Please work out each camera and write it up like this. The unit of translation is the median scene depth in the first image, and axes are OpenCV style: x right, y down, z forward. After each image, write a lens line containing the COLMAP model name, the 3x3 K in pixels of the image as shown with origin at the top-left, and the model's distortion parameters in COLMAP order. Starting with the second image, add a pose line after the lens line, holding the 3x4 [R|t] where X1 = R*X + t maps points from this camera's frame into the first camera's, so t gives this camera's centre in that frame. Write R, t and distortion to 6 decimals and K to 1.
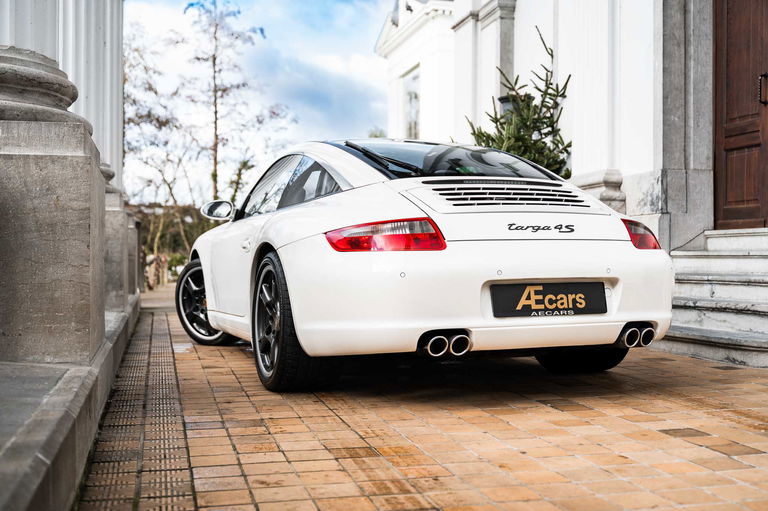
lens RADIAL K [[940.7, 0, 384.0], [0, 940.7, 255.5], [0, 0, 1]] dist [0.003835, -0.000219]
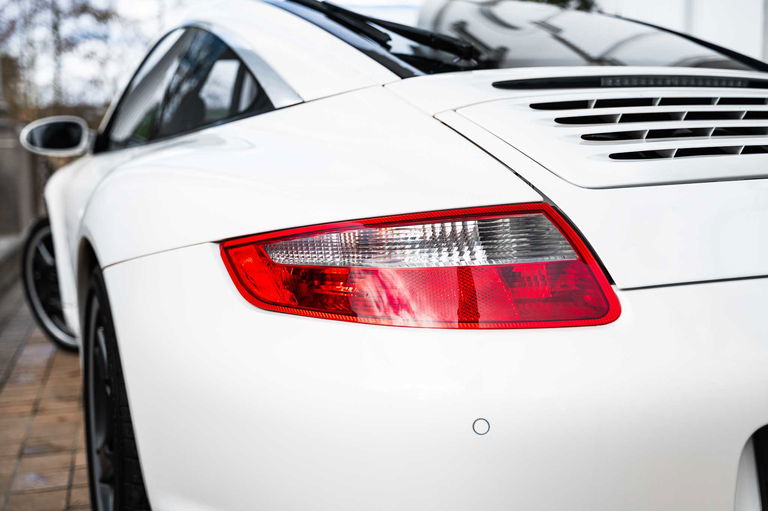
lens RADIAL K [[877.5, 0, 384.0], [0, 877.5, 255.5], [0, 0, 1]] dist [0.000314, 0.001652]
pose [[0.999377, -0.015469, 0.031708, -0.011047], [0.011597, 0.992844, 0.118852, -0.047741], [-0.033320, -0.118410, 0.992406, 0.590388]]
